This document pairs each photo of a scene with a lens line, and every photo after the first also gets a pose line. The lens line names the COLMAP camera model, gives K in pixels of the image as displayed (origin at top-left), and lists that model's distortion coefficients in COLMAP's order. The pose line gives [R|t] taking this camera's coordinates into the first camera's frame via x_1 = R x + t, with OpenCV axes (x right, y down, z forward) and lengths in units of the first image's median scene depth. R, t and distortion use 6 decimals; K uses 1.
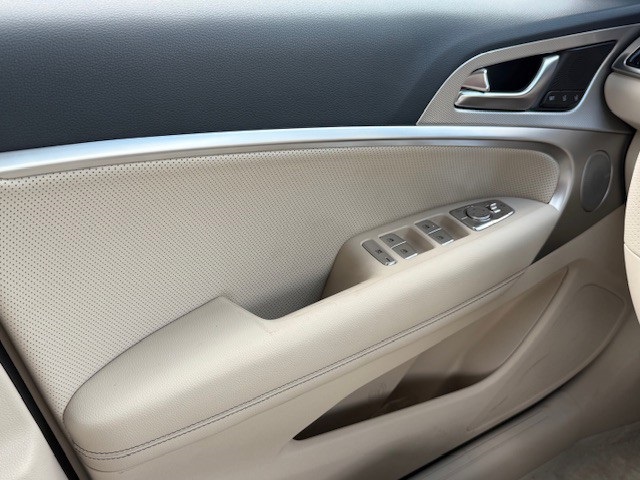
lens RADIAL K [[645.2, 0, 318.9], [0, 645.2, 240.9], [0, 0, 1]] dist [0.050126, 0.000000]
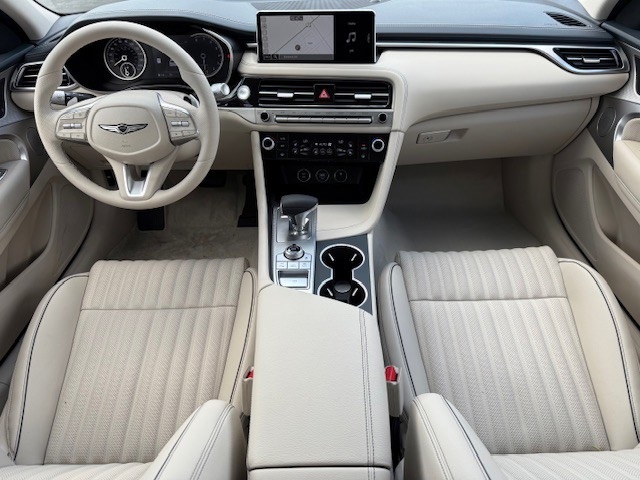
lens RADIAL K [[446.8, 0, 319.4], [0, 446.8, 244.3], [0, 0, 1]] dist [0.029450, -0.048511]
pose [[0.574780, -0.524171, 0.628389, -0.168591], [0.403638, 0.849601, 0.339492, 0.082270], [-0.711832, 0.058509, 0.699909, -0.780090]]
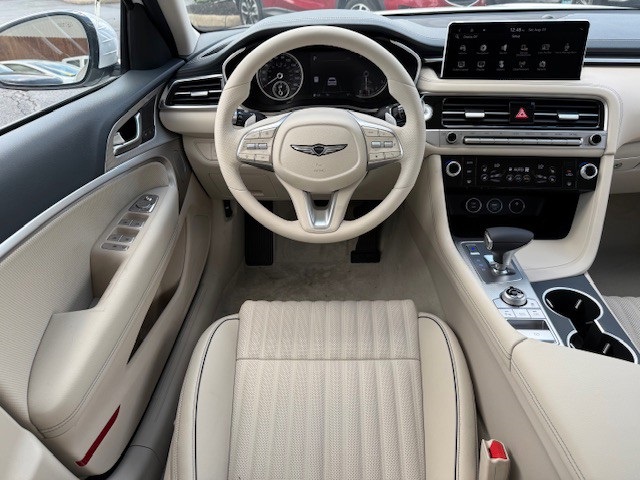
lens RADIAL K [[446.8, 0, 320.5], [0, 446.8, 240.8], [0, 0, 1]] dist [0.029450, -0.048511]
pose [[0.595811, -0.465232, 0.654652, -0.338557], [0.402139, 0.878403, 0.258248, -0.079427], [-0.695193, 0.109394, 0.710450, -0.247665]]
